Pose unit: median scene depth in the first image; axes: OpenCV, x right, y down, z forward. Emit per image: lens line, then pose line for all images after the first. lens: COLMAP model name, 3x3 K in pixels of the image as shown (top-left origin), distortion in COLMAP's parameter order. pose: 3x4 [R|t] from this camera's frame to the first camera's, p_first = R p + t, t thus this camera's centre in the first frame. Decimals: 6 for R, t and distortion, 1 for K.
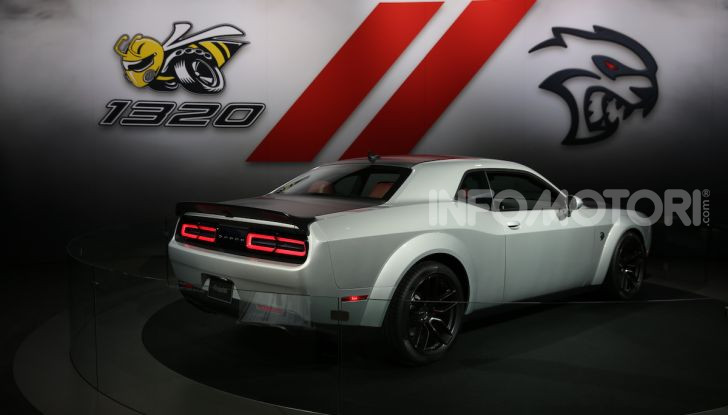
lens RADIAL K [[701.6, 0, 364.0], [0, 701.6, 207.5], [0, 0, 1]] dist [0.012143, 0.008589]
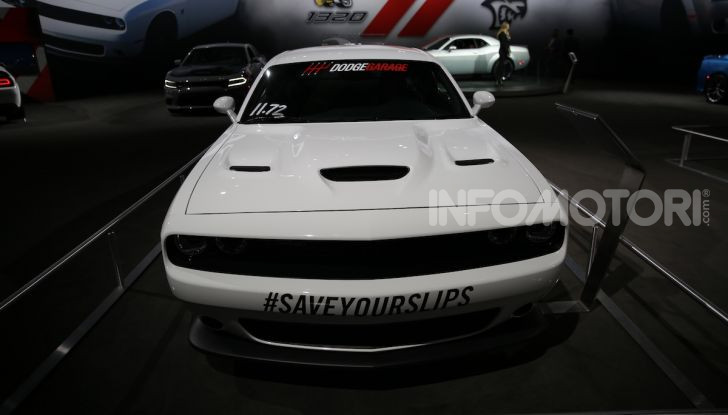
lens RADIAL K [[488.7, 0, 364.0], [0, 488.7, 207.5], [0, 0, 1]] dist [-0.109104, 0.079327]
pose [[0.999603, -0.015869, 0.023269, -0.210753], [0.008995, 0.962773, 0.270161, 0.055038], [-0.026690, -0.269844, 0.962534, -0.794024]]
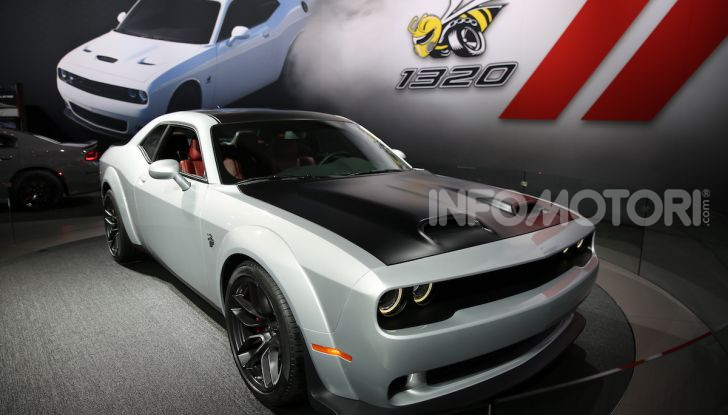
lens RADIAL K [[488.7, 0, 364.0], [0, 488.7, 207.5], [0, 0, 1]] dist [-0.109104, 0.079327]
pose [[0.482128, 0.170261, -0.859397, 0.402187], [-0.059713, 0.985039, 0.161653, -0.040024], [0.874063, -0.026621, 0.485082, 0.476105]]
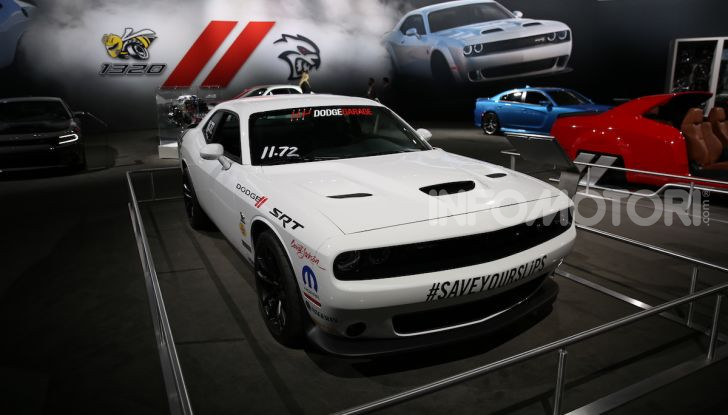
lens RADIAL K [[488.7, 0, 364.0], [0, 488.7, 207.5], [0, 0, 1]] dist [-0.109104, 0.079327]
pose [[0.887380, -0.119489, 0.445285, -0.335539], [0.038912, 0.981796, 0.185911, 0.055277], [-0.459393, -0.147647, 0.875876, -0.804415]]
